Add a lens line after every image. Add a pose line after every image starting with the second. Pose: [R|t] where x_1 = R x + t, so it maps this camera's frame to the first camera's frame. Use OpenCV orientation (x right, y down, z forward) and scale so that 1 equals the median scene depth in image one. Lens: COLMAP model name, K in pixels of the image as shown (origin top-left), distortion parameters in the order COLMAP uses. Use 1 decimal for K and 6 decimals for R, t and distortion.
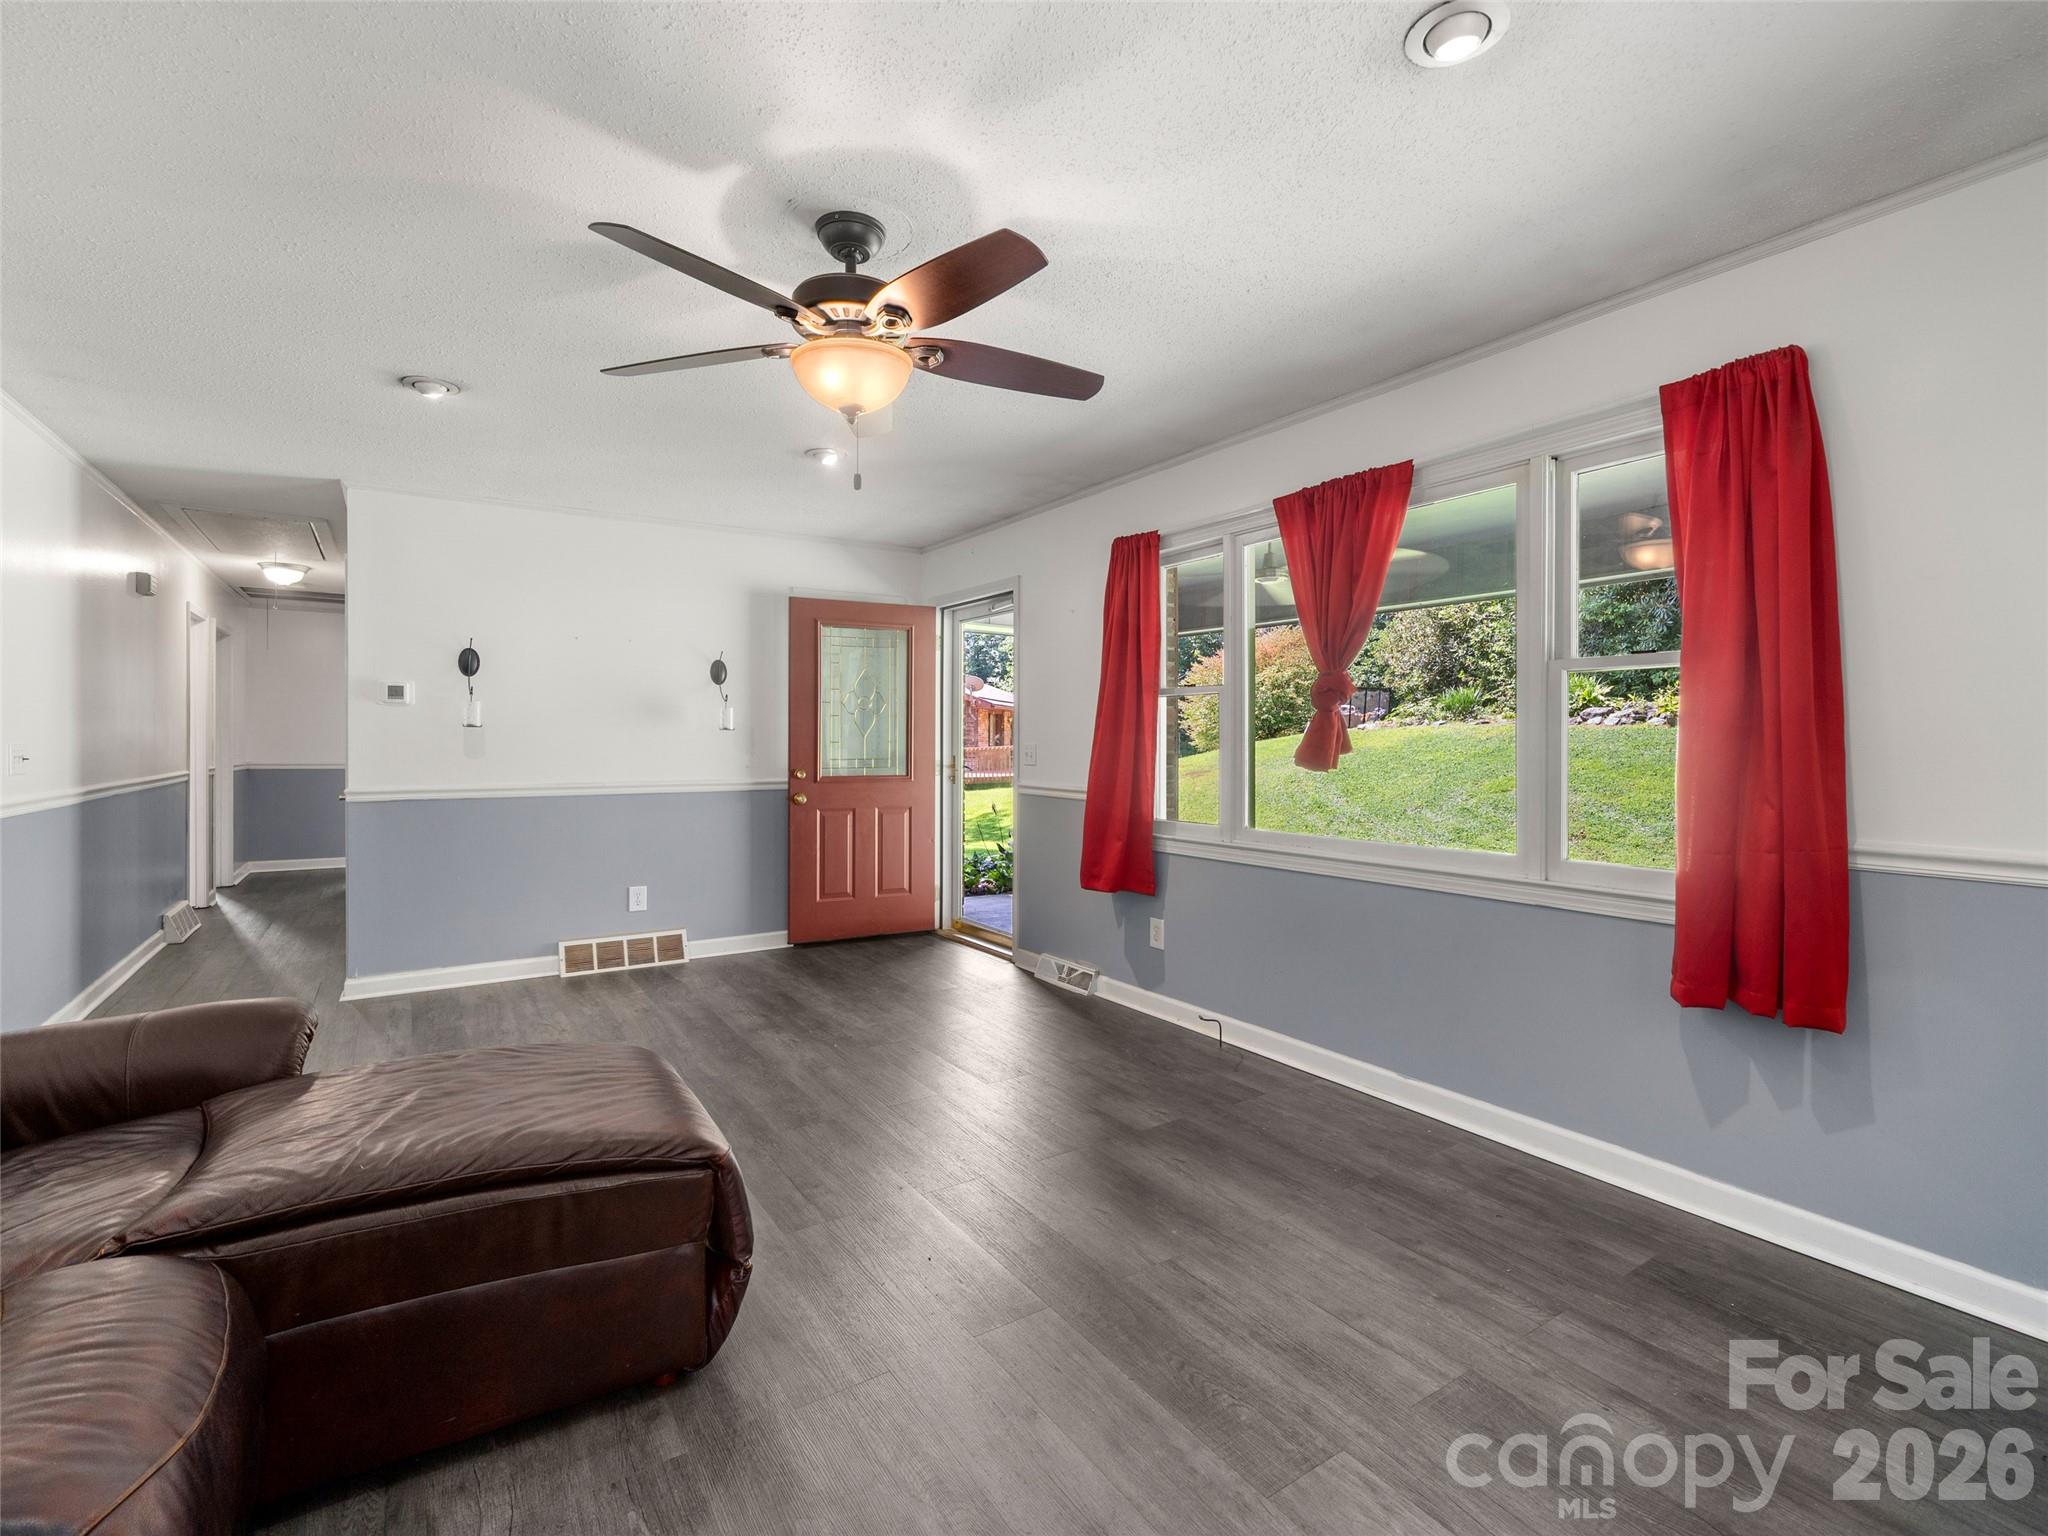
lens RADIAL K [[943.8, 0, 1026.4], [0, 943.8, 737.4], [0, 0, 1]] dist [-0.001842, -0.000040]
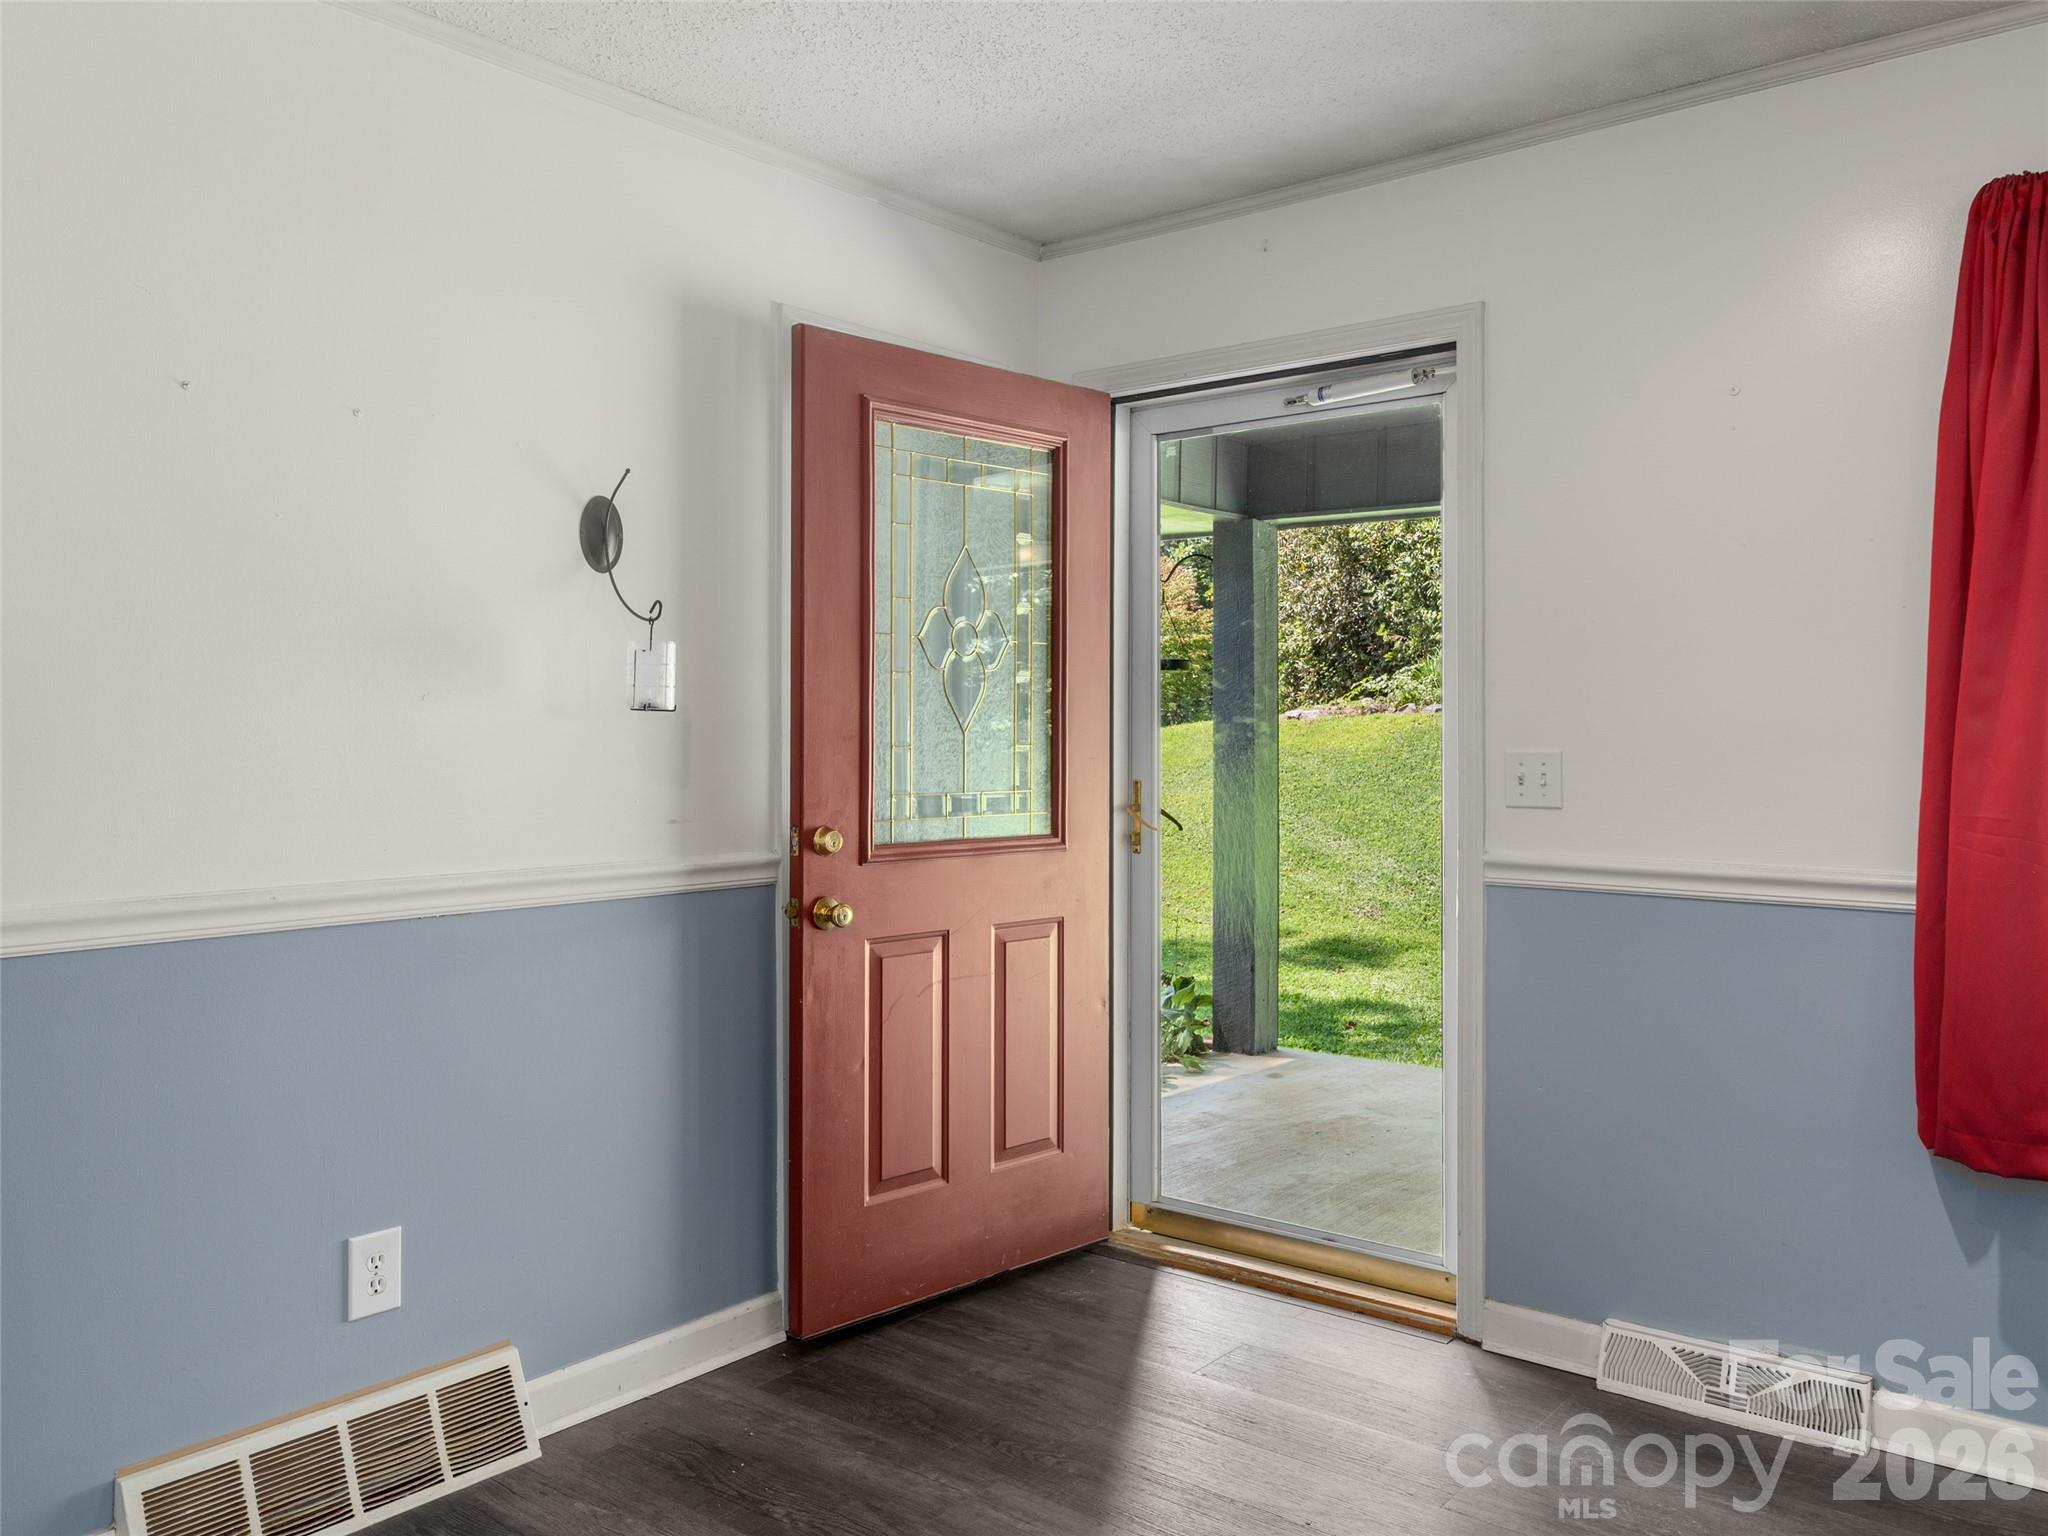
lens RADIAL K [[1573.6, 0, 1023.7], [0, 1573.6, 728.9], [0, 0, 1]] dist [0.006607, 0.003132]
pose [[0.950406, 0.001537, 0.311007, -0.374458], [-0.000786, 0.999996, -0.002539, -0.000506], [-0.311010, 0.002169, 0.950404, 0.462449]]
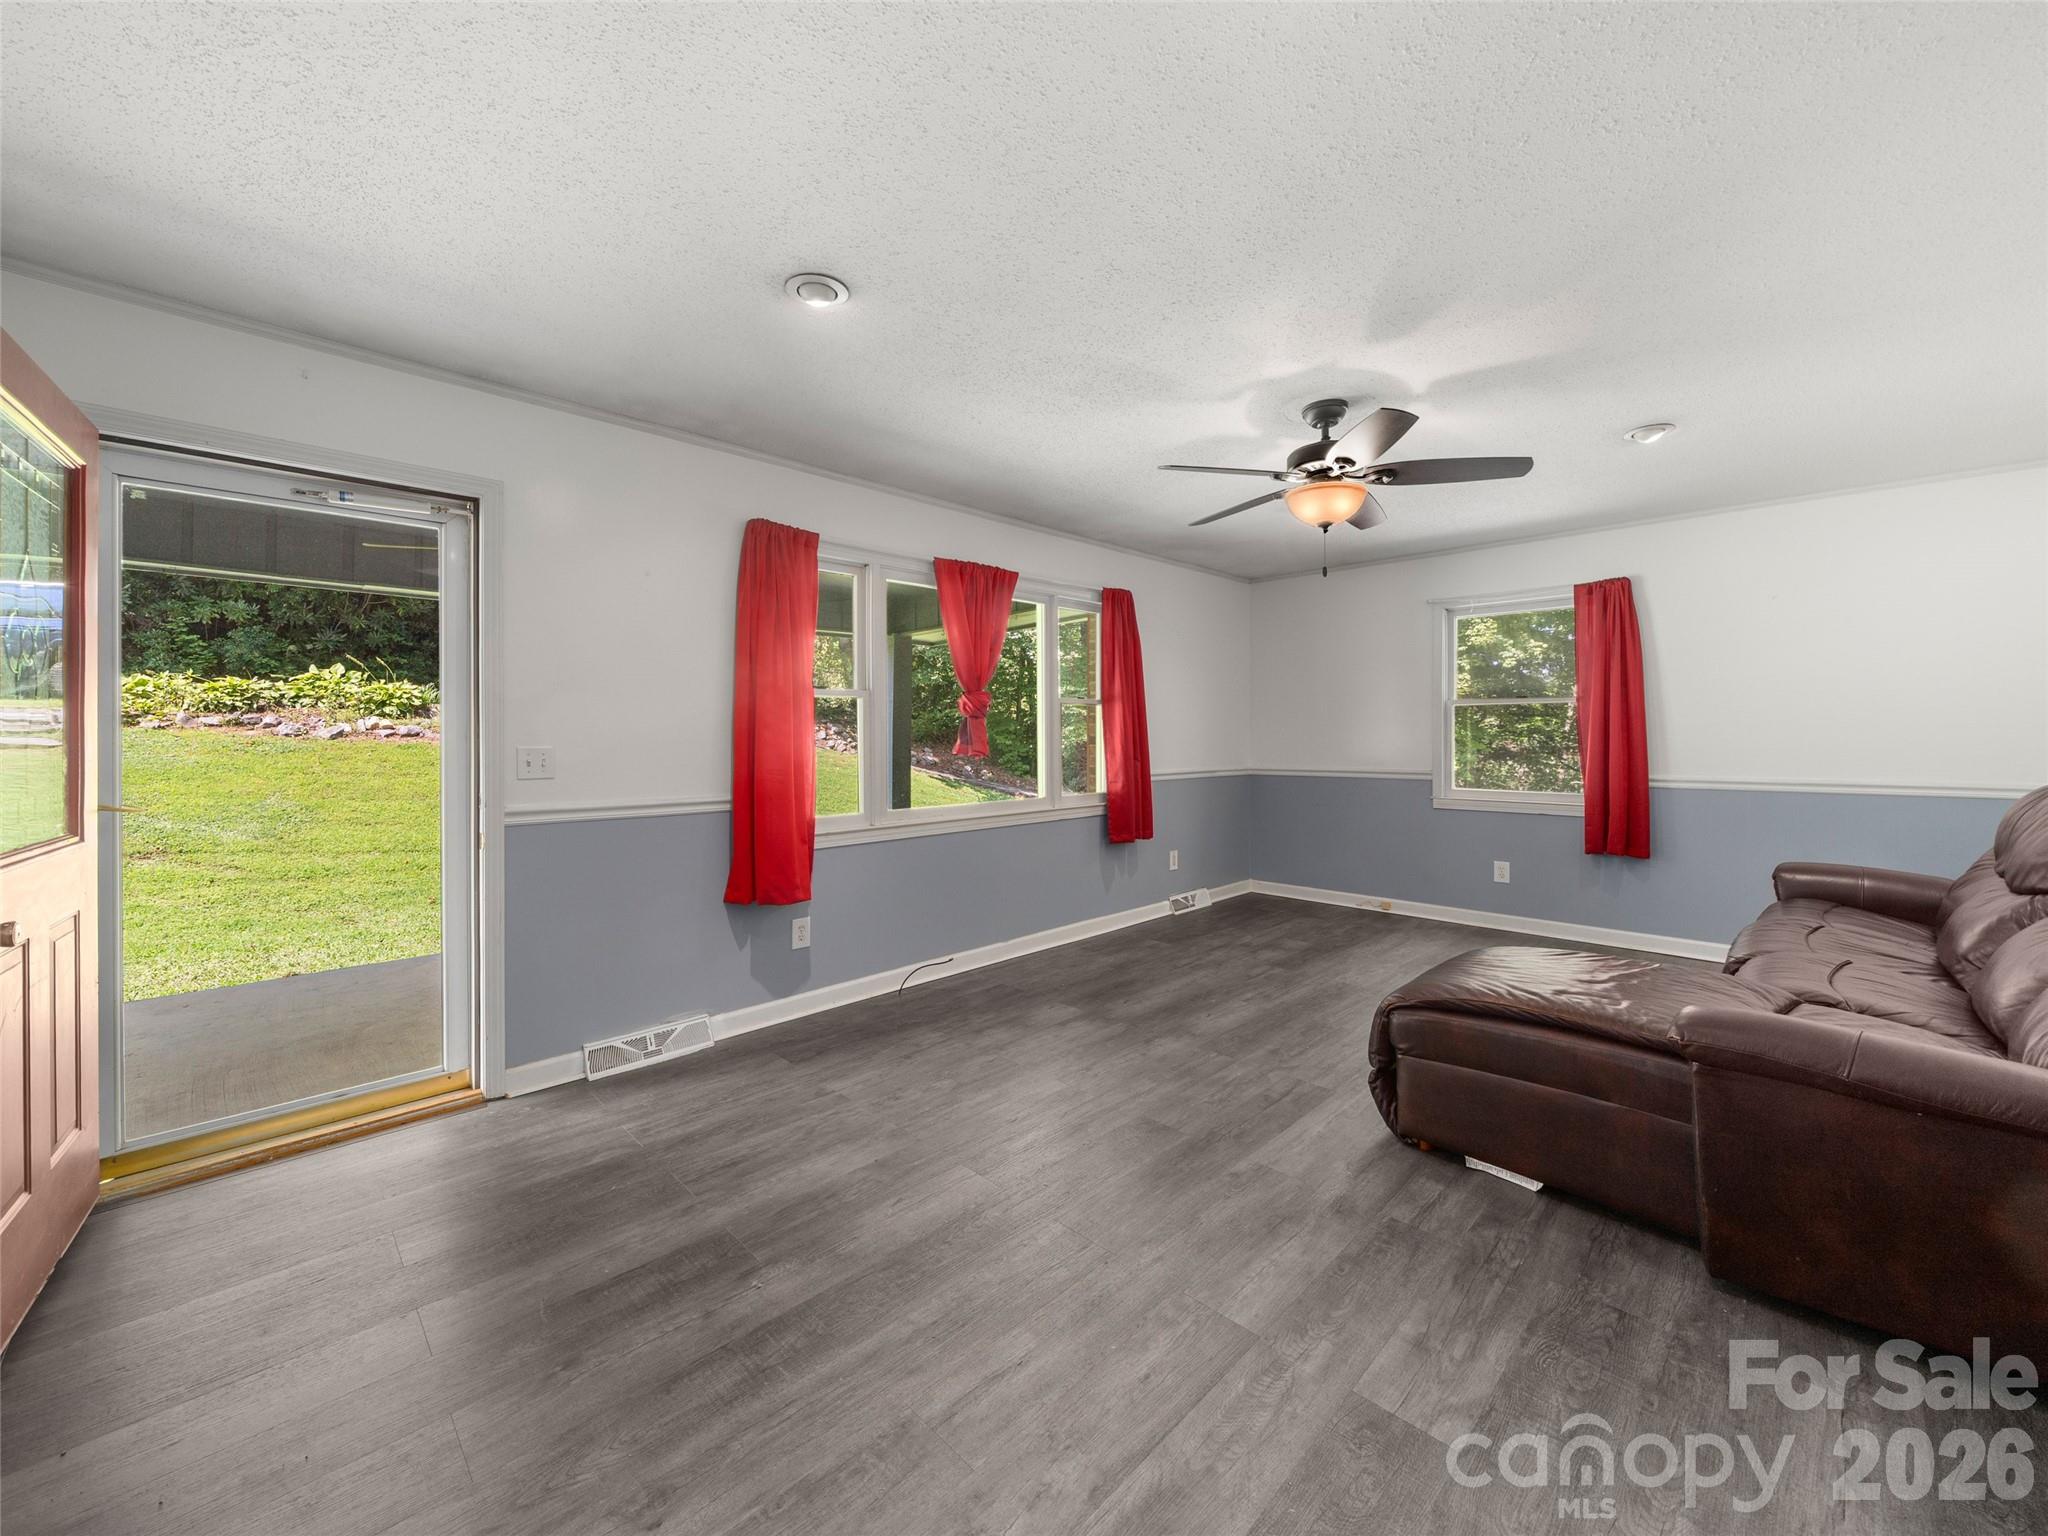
lens RADIAL K [[805.3, 0, 1016.5], [0, 805.3, 736.2], [0, 0, 1]] dist [-0.002568, -0.000104]
pose [[-0.191812, -0.001606, 0.981430, -0.603538], [0.000542, 0.999998, 0.001742, -0.001780], [-0.981431, 0.000866, -0.191811, 0.765245]]
